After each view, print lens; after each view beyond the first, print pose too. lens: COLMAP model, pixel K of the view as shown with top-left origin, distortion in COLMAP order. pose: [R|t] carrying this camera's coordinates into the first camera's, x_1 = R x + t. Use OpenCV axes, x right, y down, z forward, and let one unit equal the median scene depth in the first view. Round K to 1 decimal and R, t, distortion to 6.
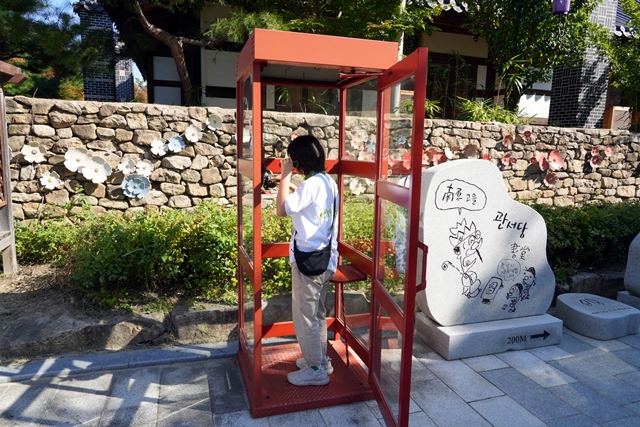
lens RADIAL K [[441.0, 0, 320.3], [0, 441.0, 214.7], [0, 0, 1]] dist [-0.003508, -0.000624]
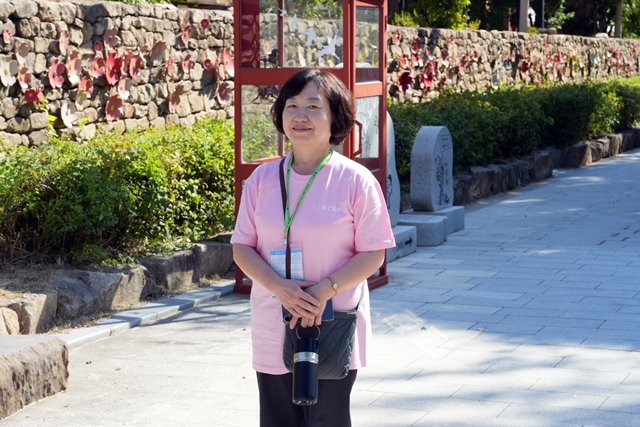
lens RADIAL K [[1677.7, 0, 320.0], [0, 1677.7, 213.6], [0, 0, 1]] dist [-0.002002, 0.000000]
pose [[0.610479, -0.097093, 0.786059, -2.467948], [0.123652, 0.991972, 0.026495, 0.086922], [-0.782321, 0.081023, 0.617584, -1.116283]]
